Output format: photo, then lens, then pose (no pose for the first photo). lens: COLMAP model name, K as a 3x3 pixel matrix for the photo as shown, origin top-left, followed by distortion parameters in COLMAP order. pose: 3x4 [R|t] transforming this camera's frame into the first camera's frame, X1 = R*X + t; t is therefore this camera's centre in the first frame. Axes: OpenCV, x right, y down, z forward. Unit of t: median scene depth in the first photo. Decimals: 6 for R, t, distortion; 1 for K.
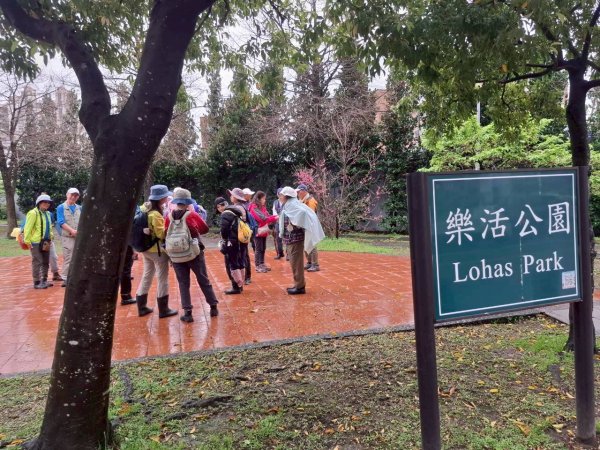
lens RADIAL K [[439.6, 0, 311.7], [0, 439.6, 236.3], [0, 0, 1]] dist [0.023519, -0.029565]
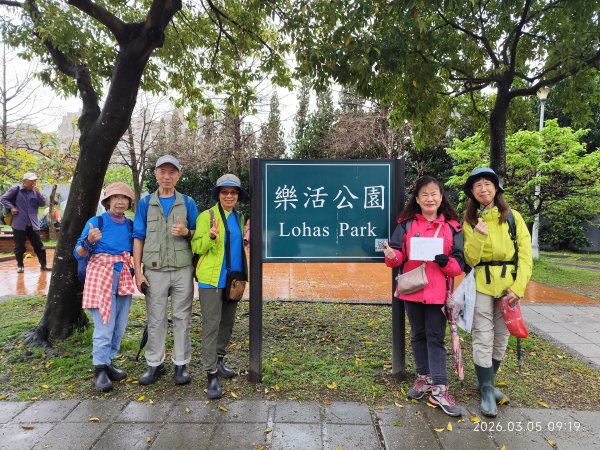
lens RADIAL K [[439.6, 0, 304.6], [0, 439.6, 225.9], [0, 0, 1]] dist [0.023519, -0.029565]
pose [[0.958584, 0.057968, -0.278850, 0.752017], [-0.072498, 0.996481, -0.042068, 0.117686], [0.275430, 0.060542, 0.959413, -0.327071]]
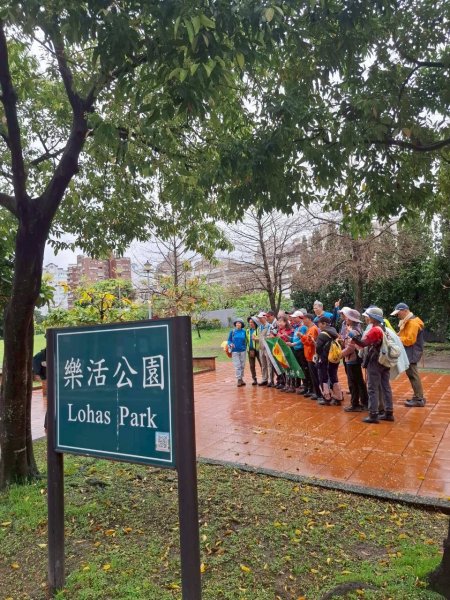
lens RADIAL K [[439.6, 0, 220.9], [0, 439.6, 300.9], [0, 0, 1]] dist [0.023519, -0.029565]
pose [[0.616739, -0.046821, -0.785774, 1.432963], [-0.029449, 0.996158, -0.082472, -0.122419], [0.786617, 0.074004, 0.612990, 0.539092]]
